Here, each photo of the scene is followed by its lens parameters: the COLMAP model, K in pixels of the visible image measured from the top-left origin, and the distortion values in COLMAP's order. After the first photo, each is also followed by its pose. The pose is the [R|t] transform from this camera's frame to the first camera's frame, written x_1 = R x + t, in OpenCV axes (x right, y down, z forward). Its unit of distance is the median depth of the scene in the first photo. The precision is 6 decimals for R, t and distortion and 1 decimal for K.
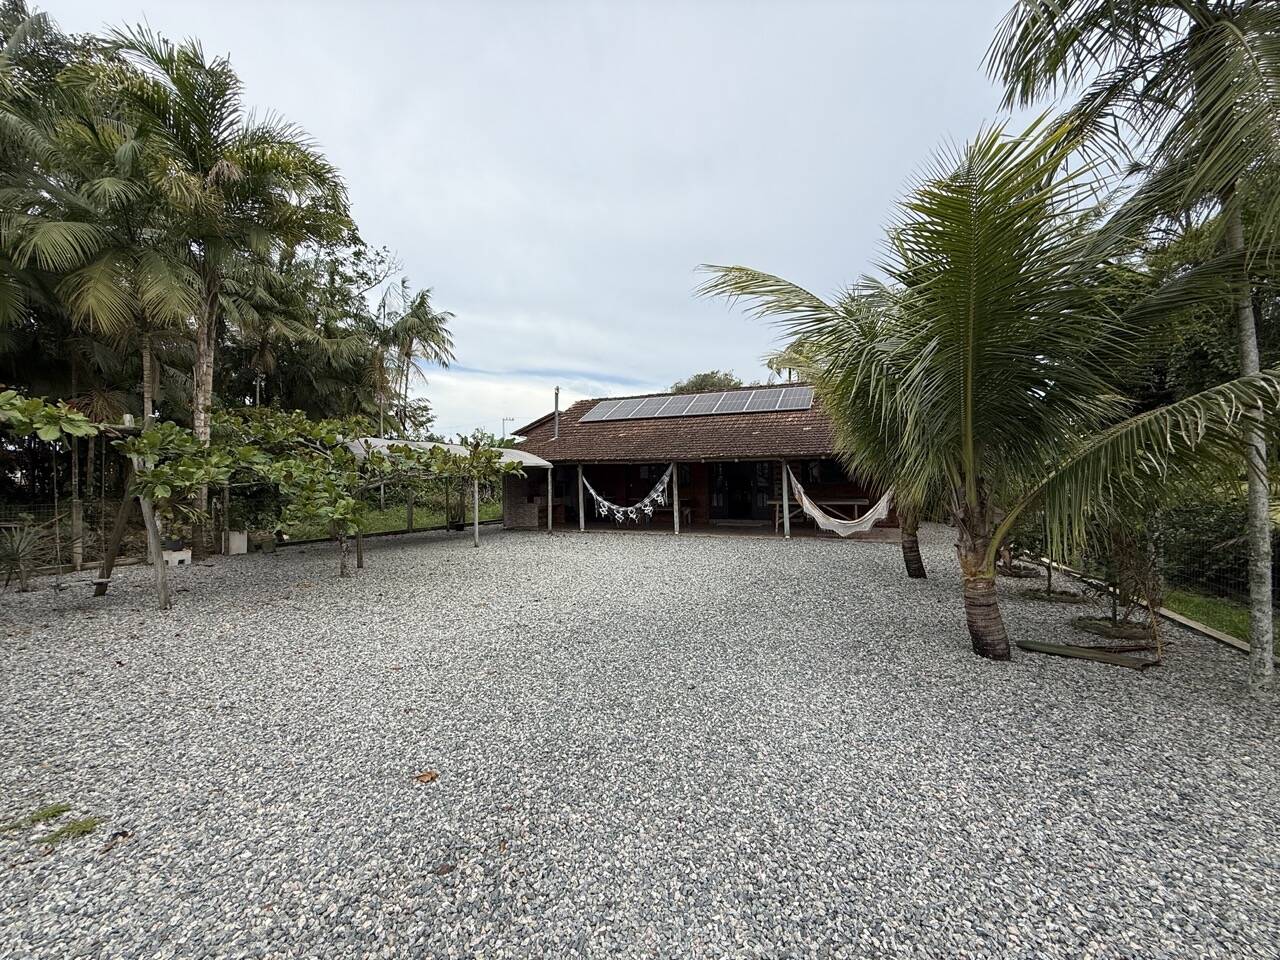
lens RADIAL K [[511.3, 0, 634.0], [0, 511.3, 478.7], [0, 0, 1]] dist [-0.000117, 0.000649]
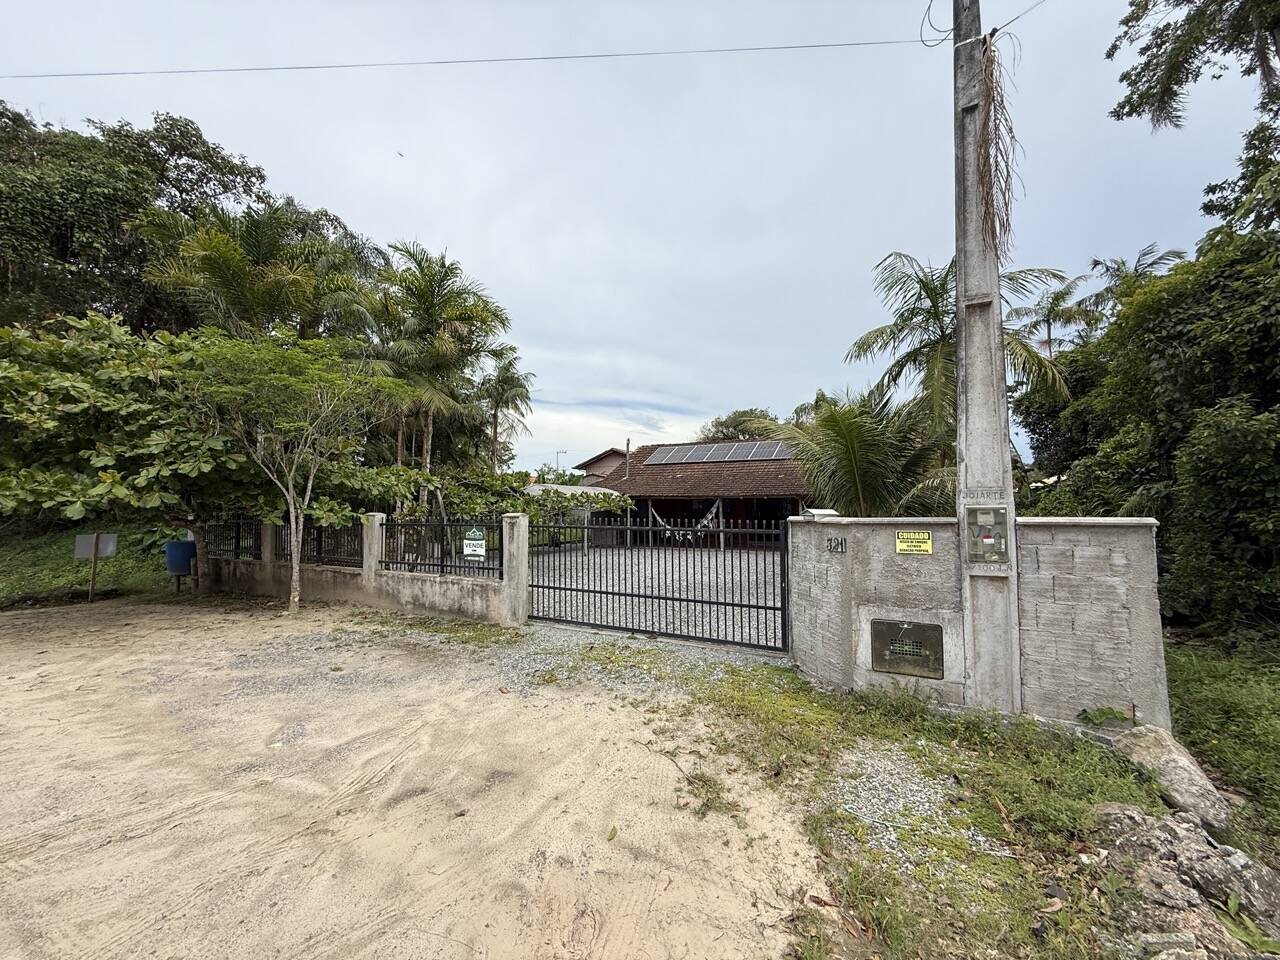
lens RADIAL K [[511.3, 0, 635.9], [0, 511.3, 481.0], [0, 0, 1]] dist [-0.000117, 0.000649]
pose [[0.997713, 0.001925, -0.067563, -0.050415], [-0.005161, 0.998846, -0.047752, -0.010449], [0.067393, 0.047991, 0.996572, -0.357949]]
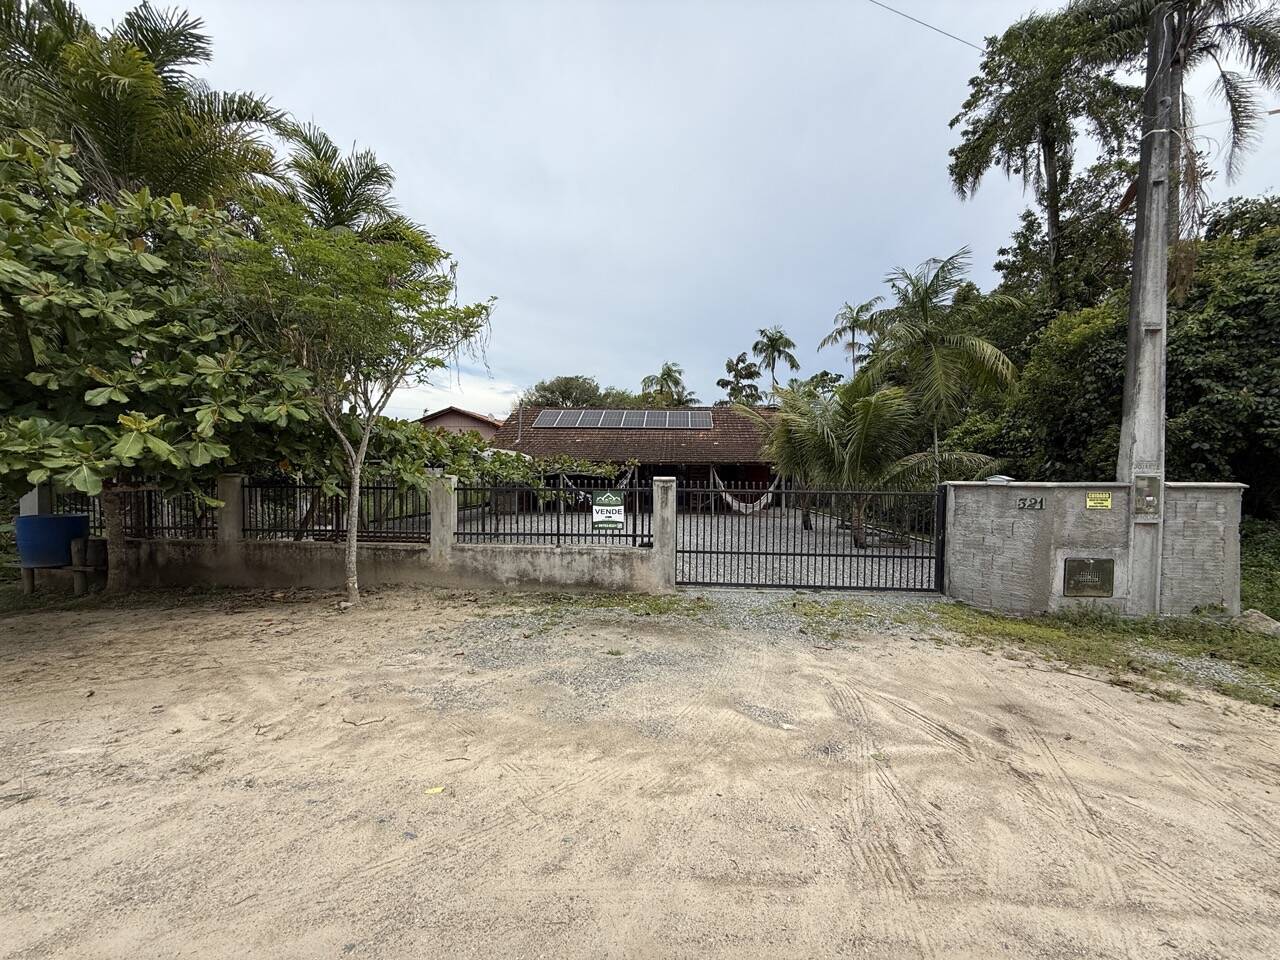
lens RADIAL K [[511.3, 0, 639.9], [0, 511.3, 482.4], [0, 0, 1]] dist [-0.000117, 0.000649]
pose [[0.938285, 0.010867, 0.345693, -0.367626], [-0.017622, 0.999710, 0.016403, -0.004722], [-0.345414, -0.021483, 0.938204, -0.307141]]
